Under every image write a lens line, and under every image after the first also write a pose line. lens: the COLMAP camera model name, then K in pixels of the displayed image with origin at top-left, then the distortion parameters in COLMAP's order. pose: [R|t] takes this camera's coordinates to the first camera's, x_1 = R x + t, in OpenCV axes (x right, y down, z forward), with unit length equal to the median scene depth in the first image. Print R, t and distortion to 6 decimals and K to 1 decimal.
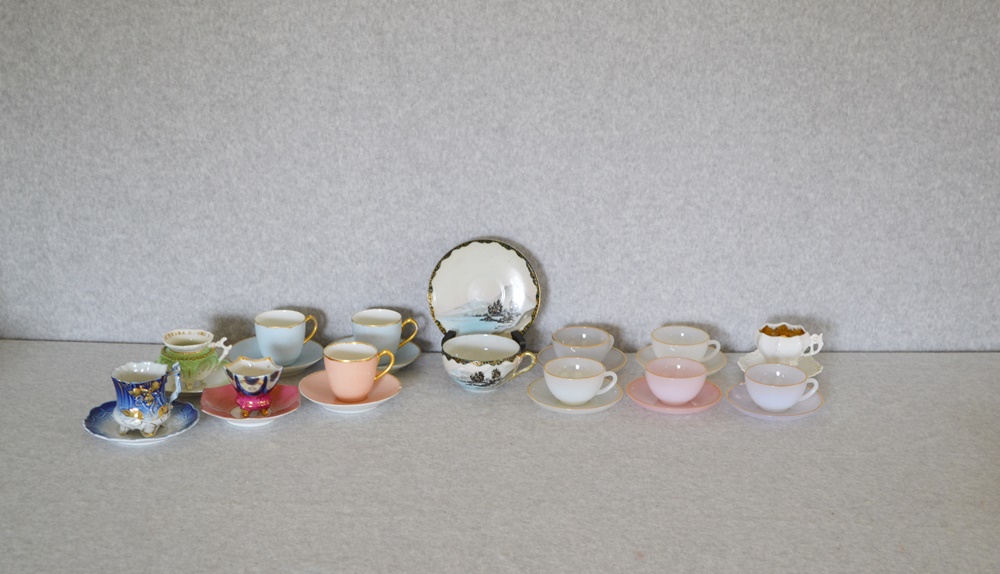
lens RADIAL K [[1468.7, 0, 483.6], [0, 1468.7, 341.3], [0, 0, 1]] dist [-0.003648, 0.000000]
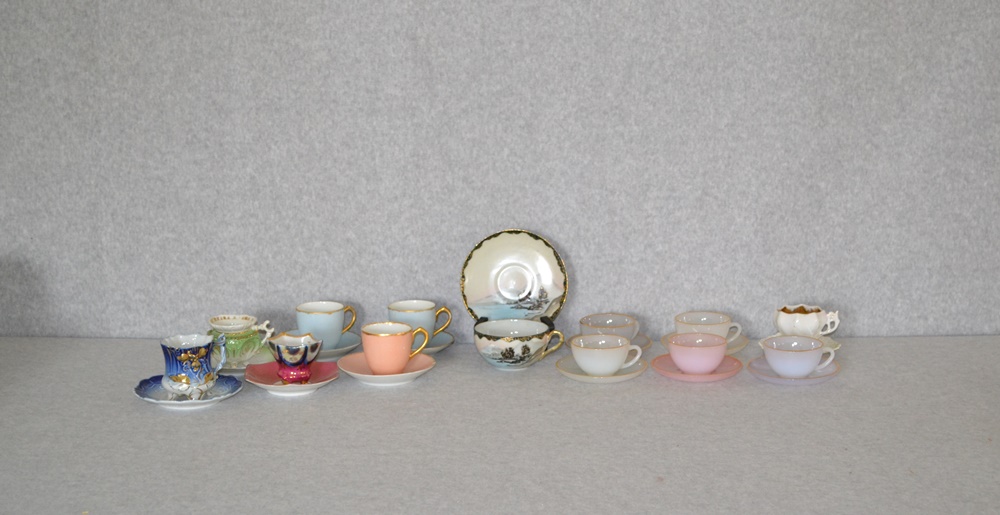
lens RADIAL K [[1516.5, 0, 499.5], [0, 1516.5, 252.9], [0, 0, 1]] dist [-0.002283, 0.000000]
pose [[0.999682, -0.015985, -0.019491, 0.011439], [0.012848, 0.988357, -0.151608, 0.111701], [0.021687, 0.151309, 0.988249, -0.075030]]
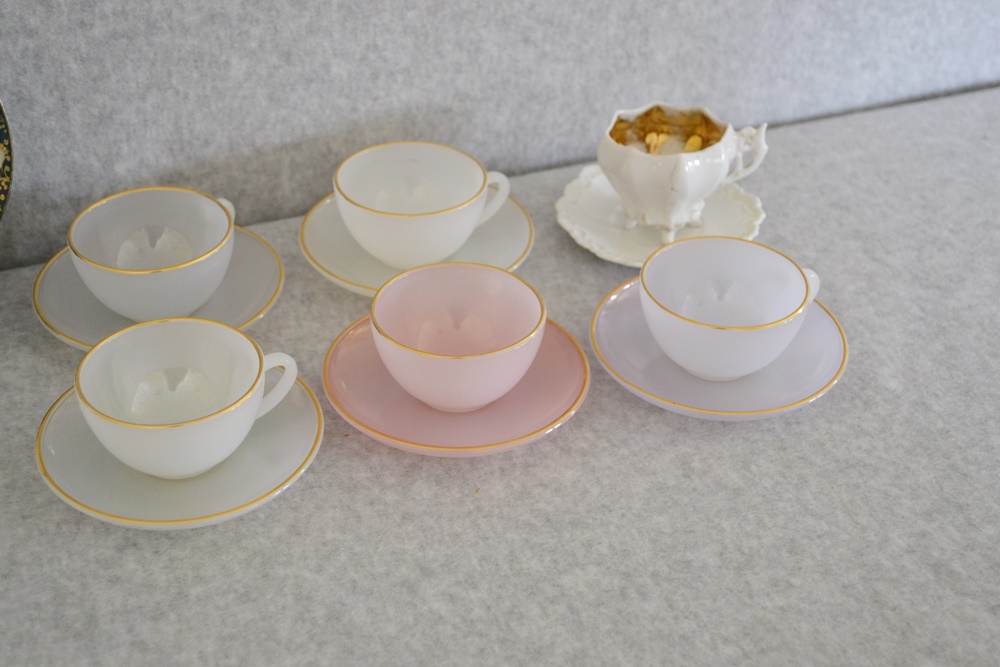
lens RADIAL K [[1528.5, 0, 496.7], [0, 1528.5, 334.3], [0, 0, 1]] dist [-0.011546, 0.000000]
pose [[0.927466, -0.202625, 0.314246, 0.022391], [0.114707, 0.954099, 0.276654, -0.071975], [-0.355879, -0.220541, 0.908137, 0.625831]]
